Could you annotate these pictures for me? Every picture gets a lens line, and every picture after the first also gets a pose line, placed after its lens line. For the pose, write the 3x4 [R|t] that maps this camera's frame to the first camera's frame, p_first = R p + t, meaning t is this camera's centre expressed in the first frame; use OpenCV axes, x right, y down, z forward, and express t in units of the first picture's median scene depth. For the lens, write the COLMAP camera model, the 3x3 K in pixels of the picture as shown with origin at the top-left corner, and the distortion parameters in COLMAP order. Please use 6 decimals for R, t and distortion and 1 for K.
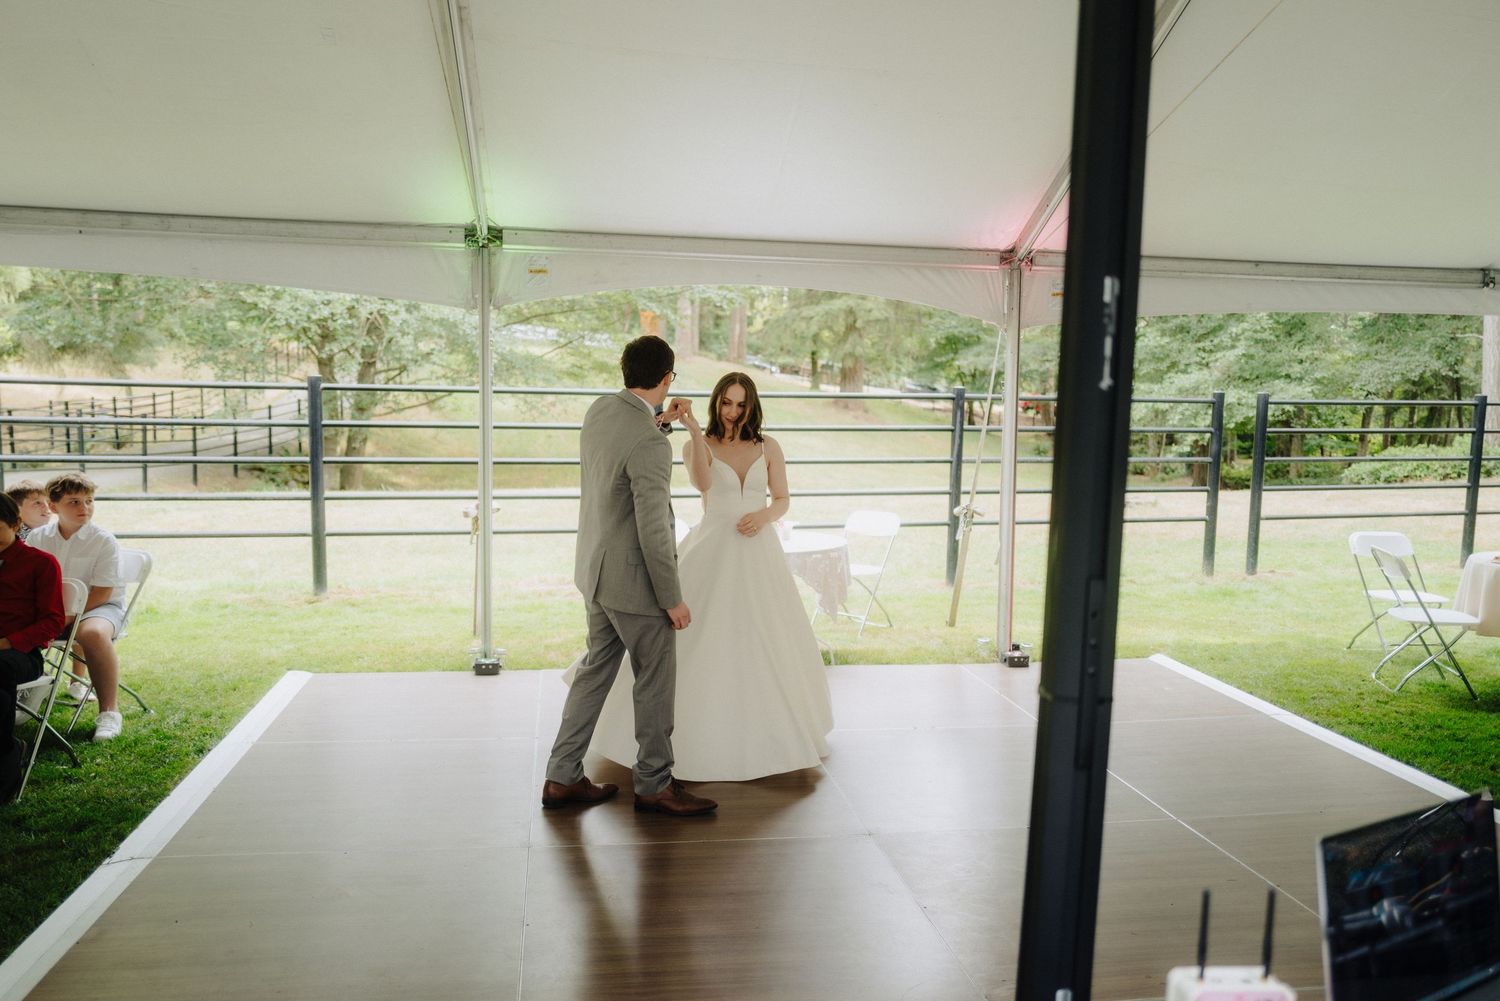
lens RADIAL K [[1129.5, 0, 752.2], [0, 1129.5, 501.4], [0, 0, 1]] dist [-0.036839, 0.056782]
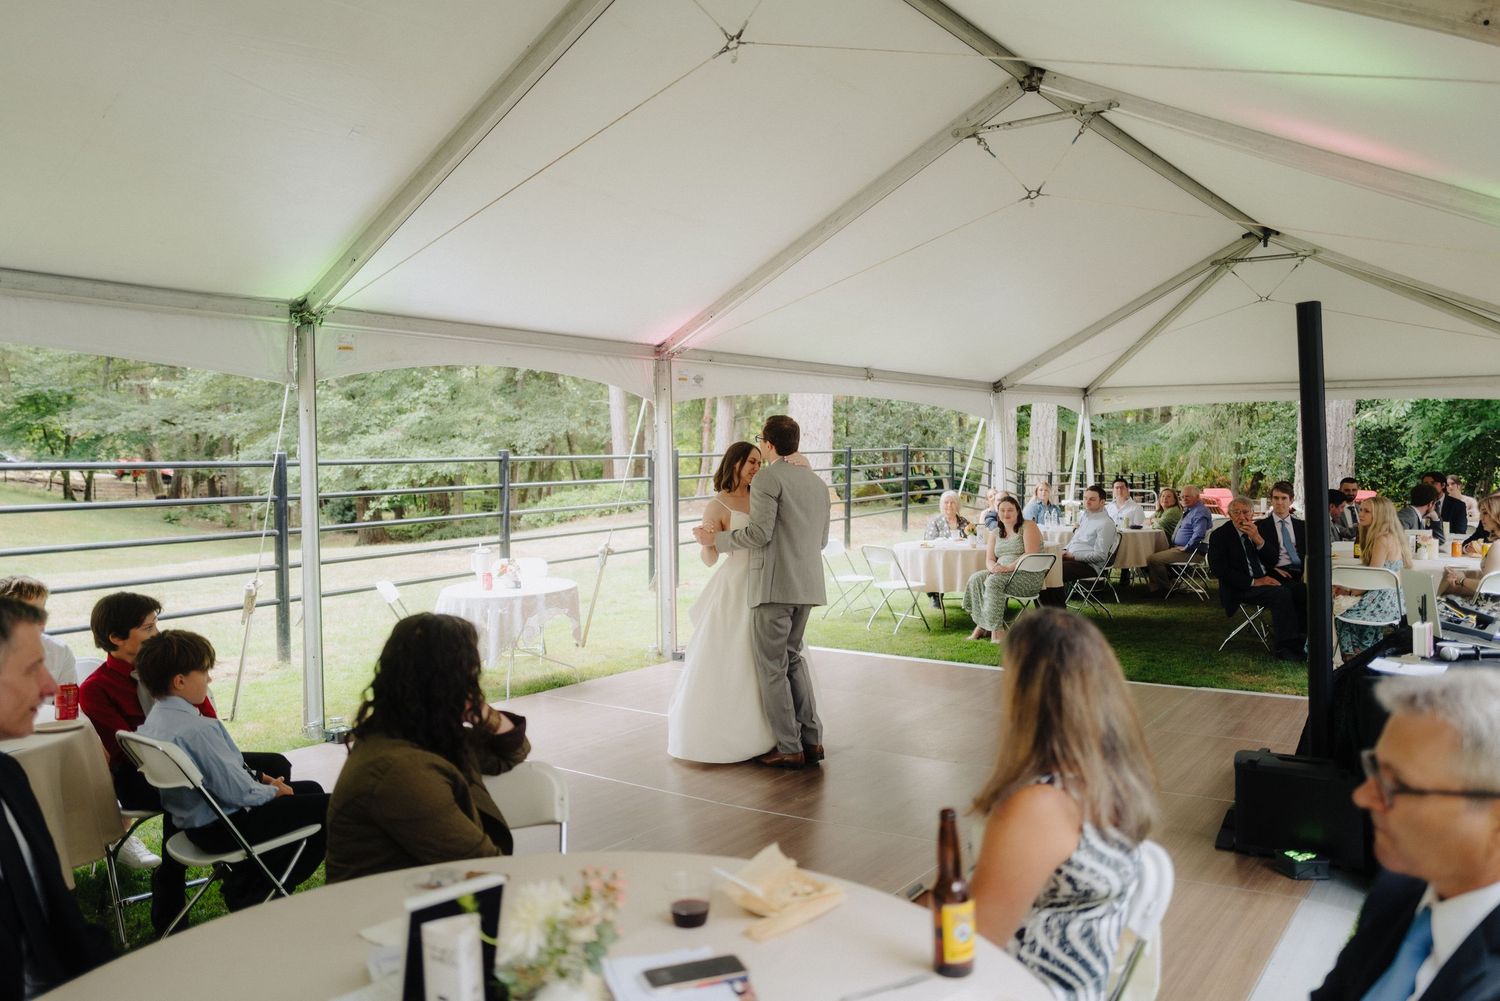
lens RADIAL K [[1129.5, 0, 749.9], [0, 1129.5, 501.3], [0, 0, 1]] dist [-0.036839, 0.056782]
pose [[0.697802, -0.055178, 0.714162, -0.493766], [0.092788, 0.995591, -0.013740, -0.010220], [-0.710255, 0.075854, 0.699845, 0.011227]]
